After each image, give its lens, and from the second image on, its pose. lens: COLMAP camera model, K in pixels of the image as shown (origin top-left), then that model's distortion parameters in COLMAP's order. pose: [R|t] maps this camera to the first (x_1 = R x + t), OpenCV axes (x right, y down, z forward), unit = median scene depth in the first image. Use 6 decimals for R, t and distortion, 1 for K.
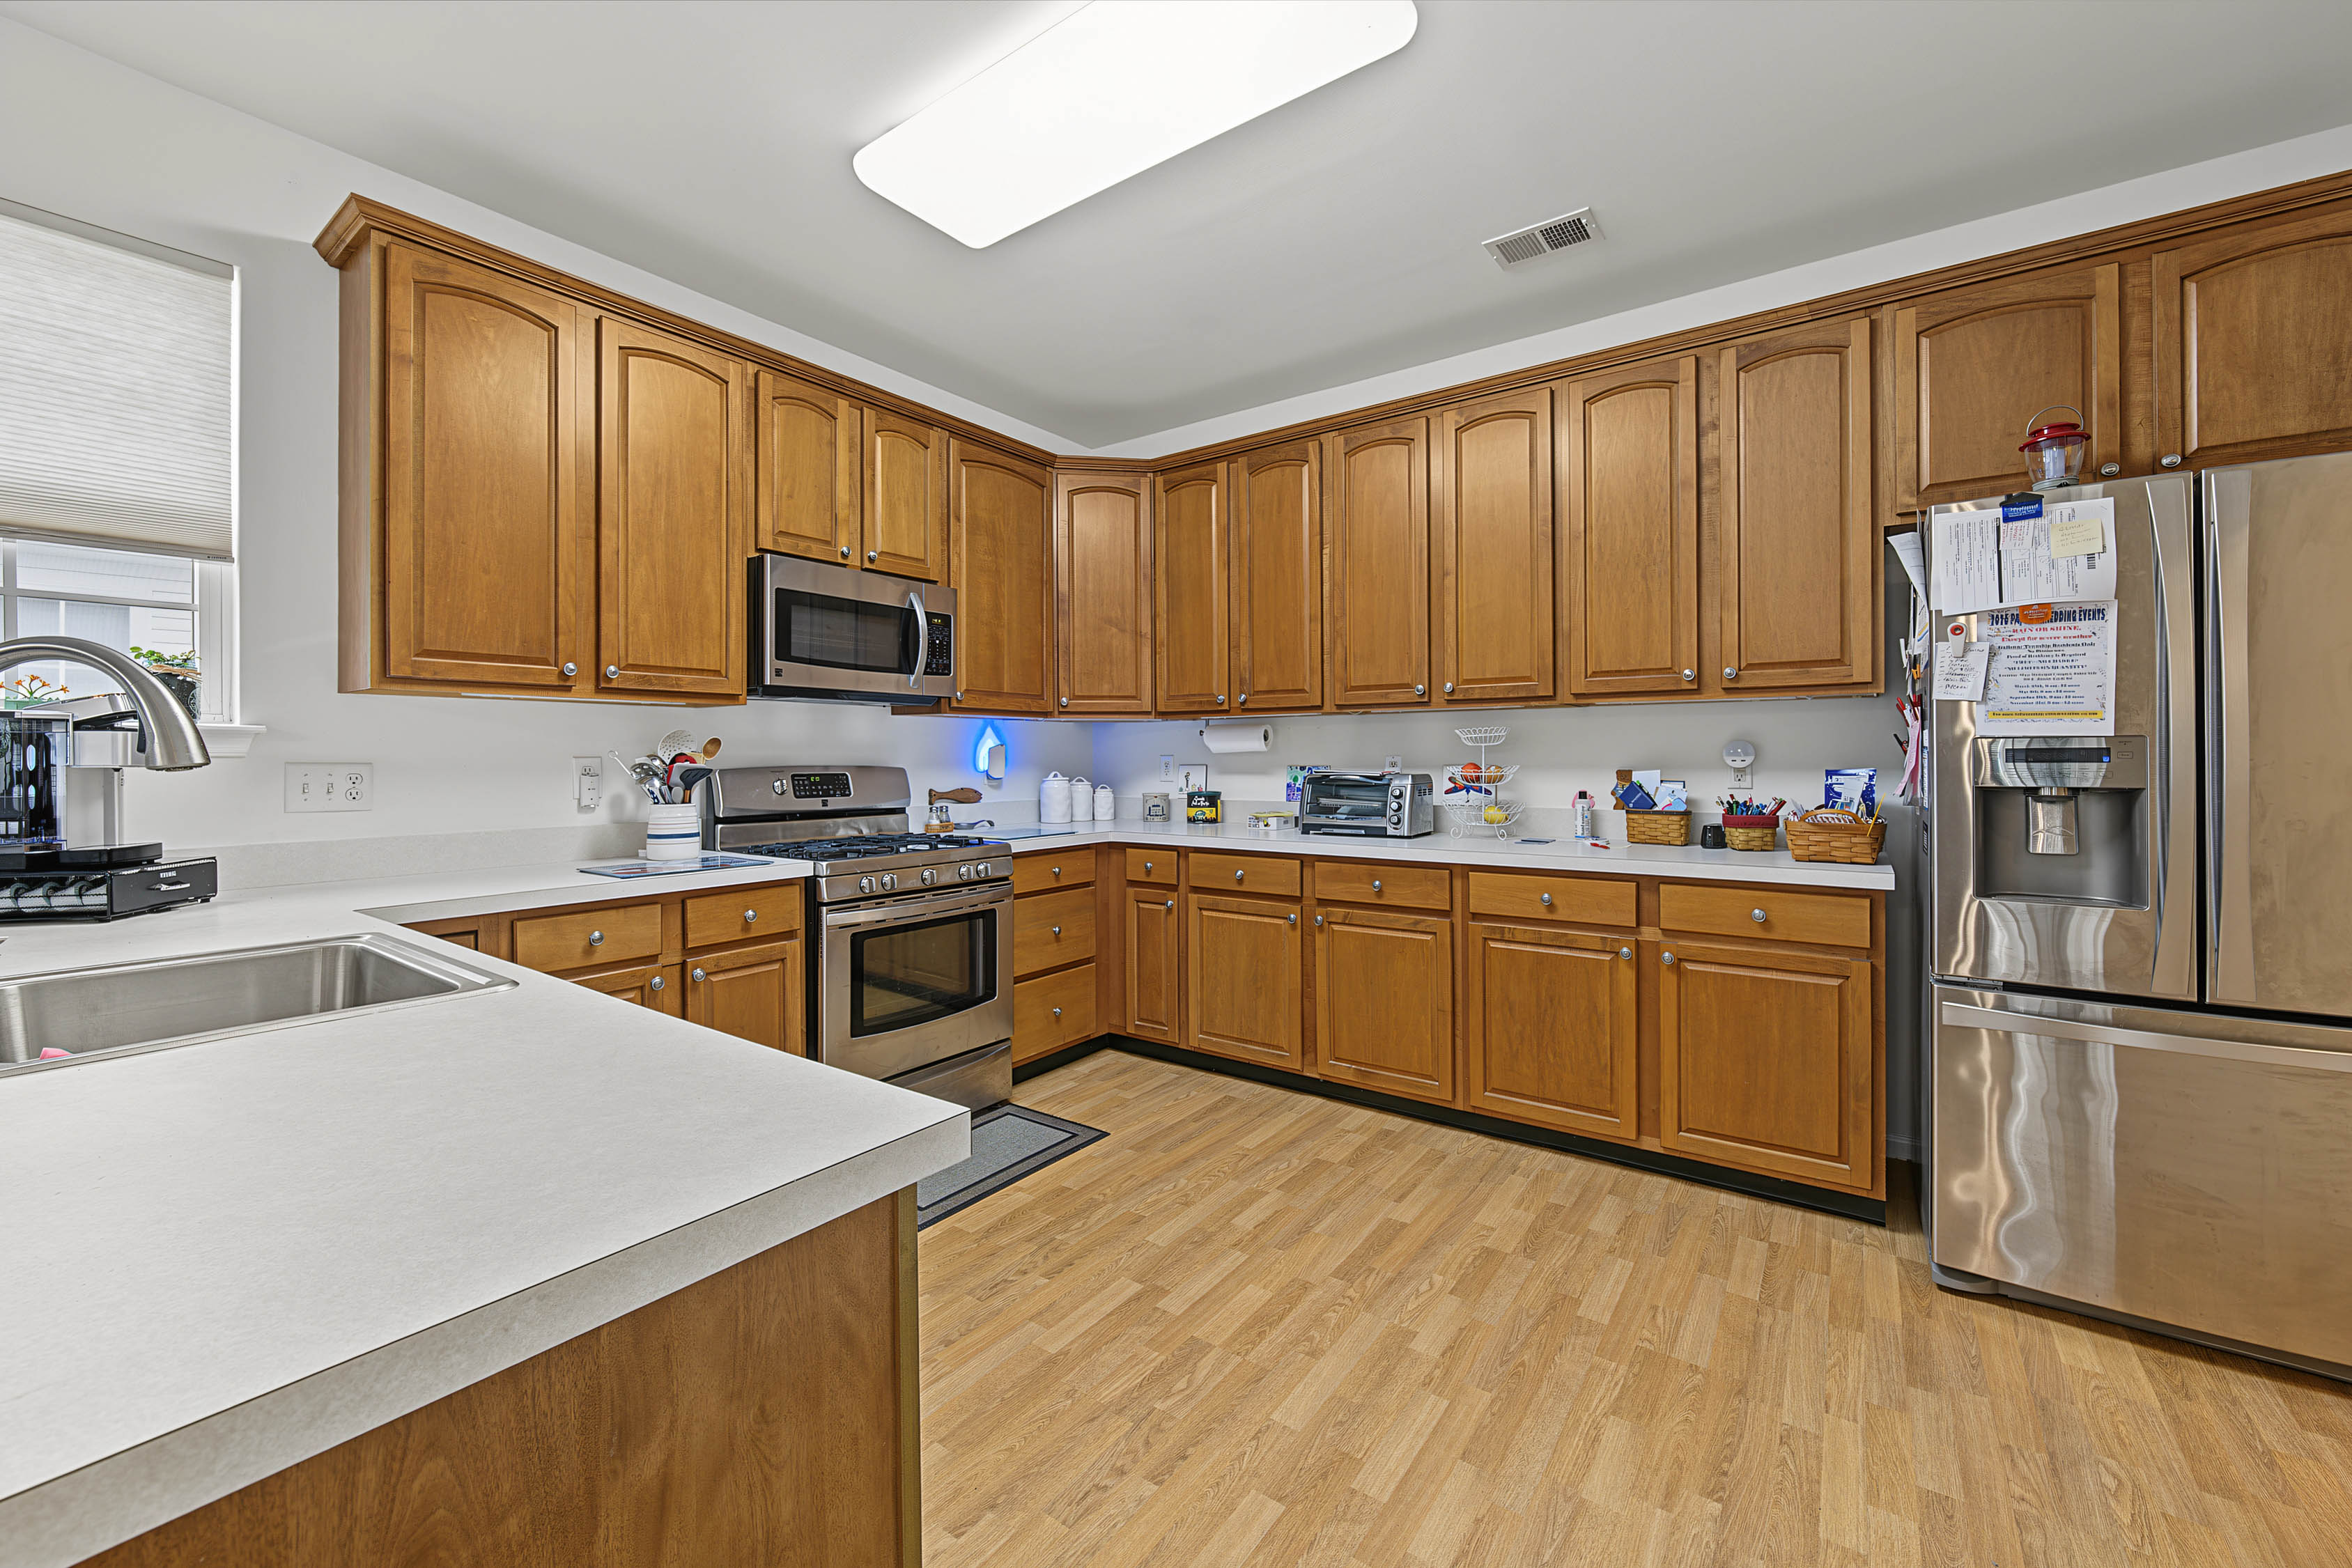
lens RADIAL K [[935.7, 0, 1161.3], [0, 935.7, 758.3], [0, 0, 1]] dist [-0.005124, -0.001116]
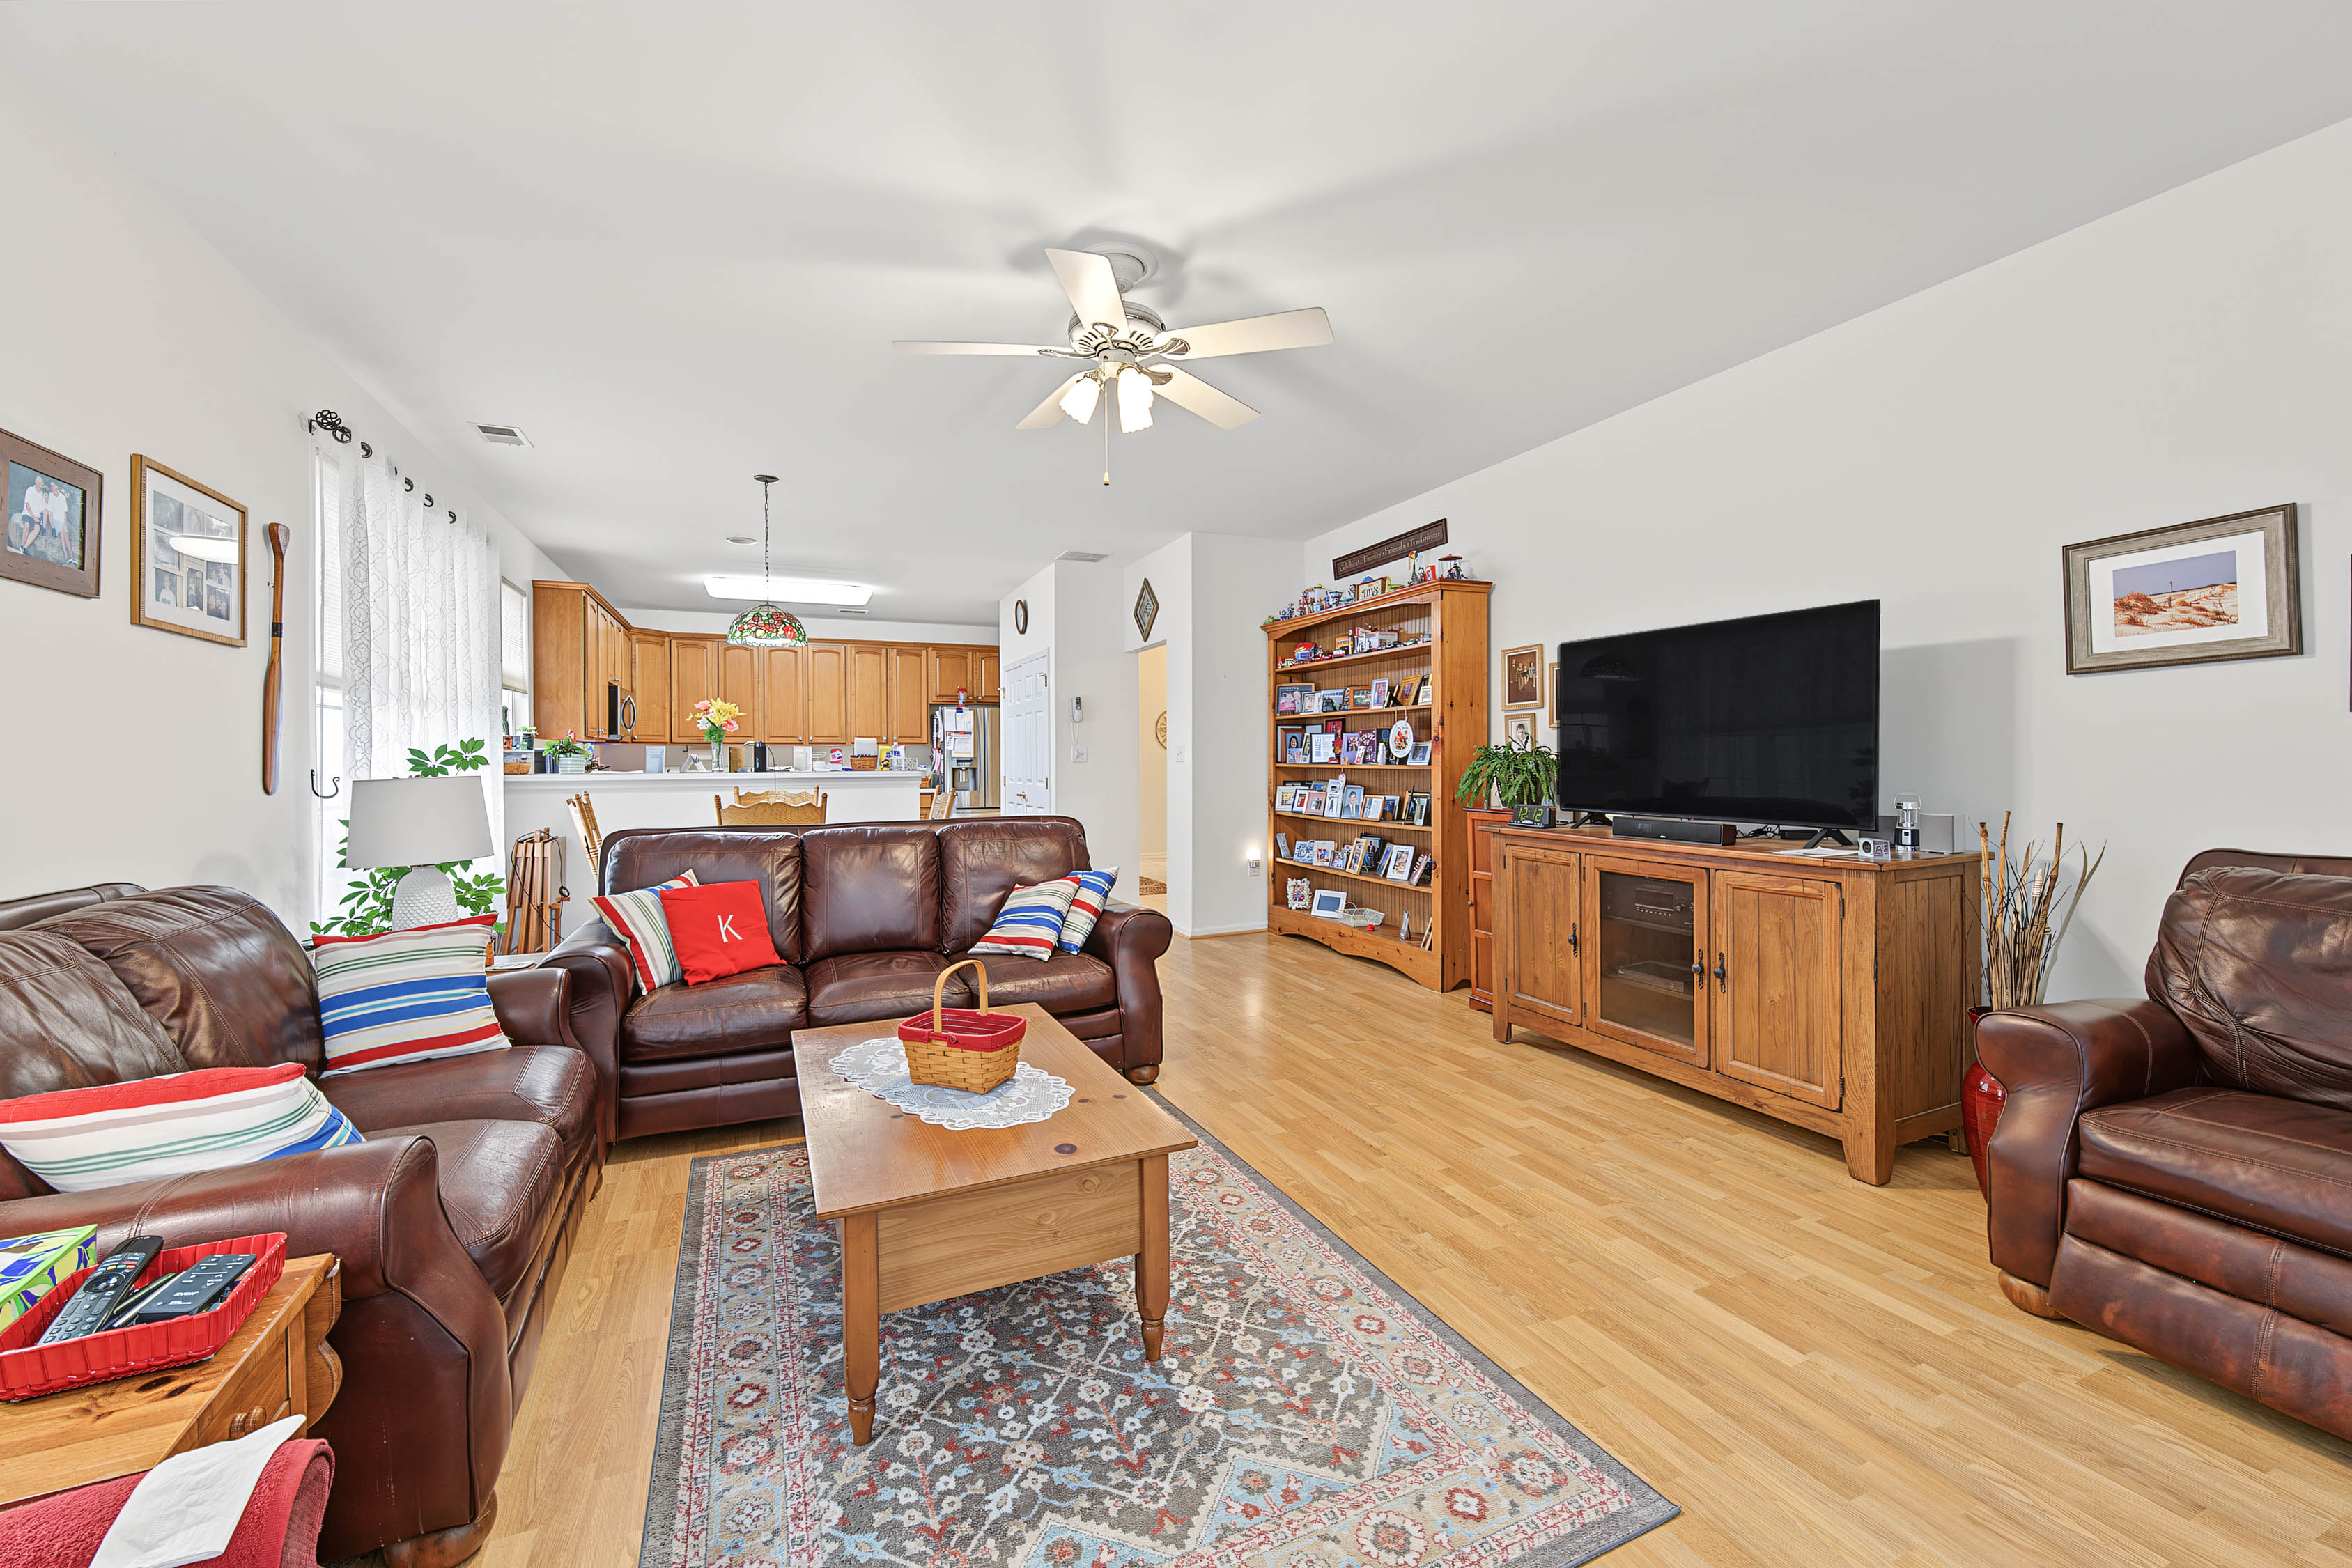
lens RADIAL K [[935.7, 0, 1160.6], [0, 935.7, 752.0], [0, 0, 1]] dist [-0.005124, -0.001116]
pose [[0.509211, 0.006403, 0.860618, -1.949817], [0.004557, 0.999938, -0.010135, 0.010918], [-0.860630, 0.009082, 0.509150, -1.707236]]
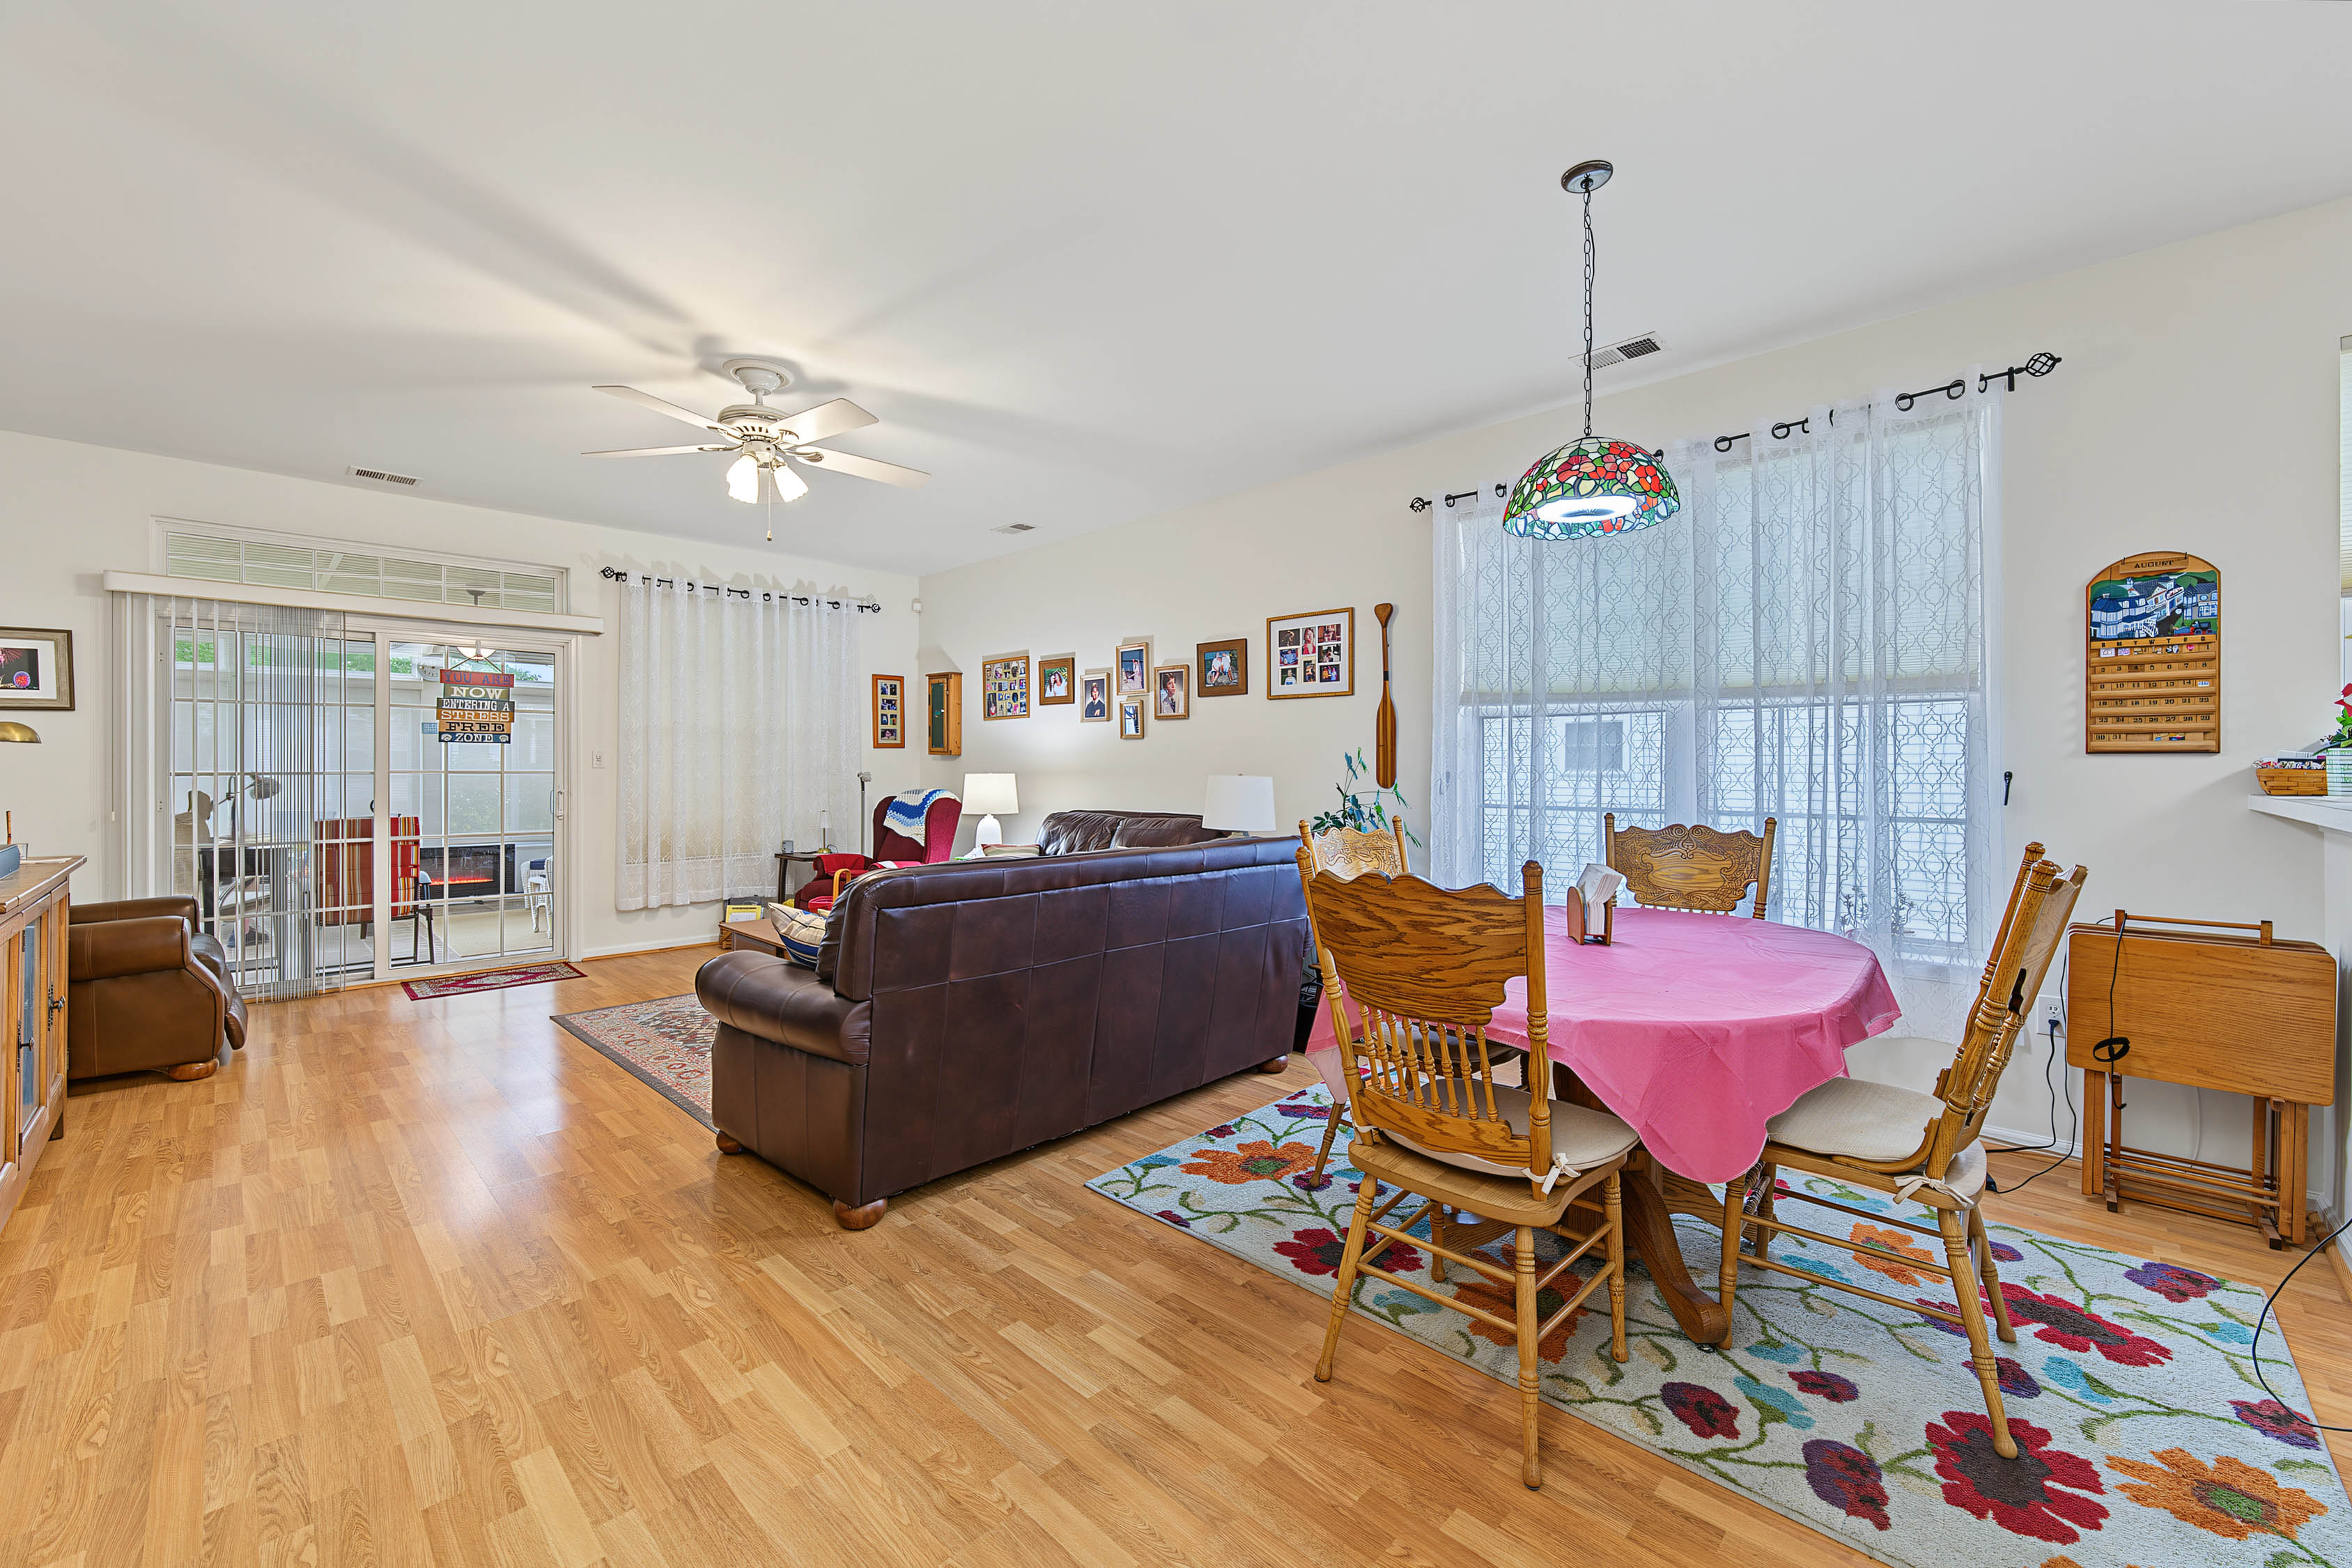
lens RADIAL K [[935.7, 0, 1174.2], [0, 935.7, 768.8], [0, 0, 1]] dist [-0.005124, -0.001116]
pose [[-0.140446, 0.007531, -0.990060, 0.115553], [-0.000994, 0.999969, 0.007748, -0.001507], [0.990088, 0.002072, -0.140434, -0.392461]]
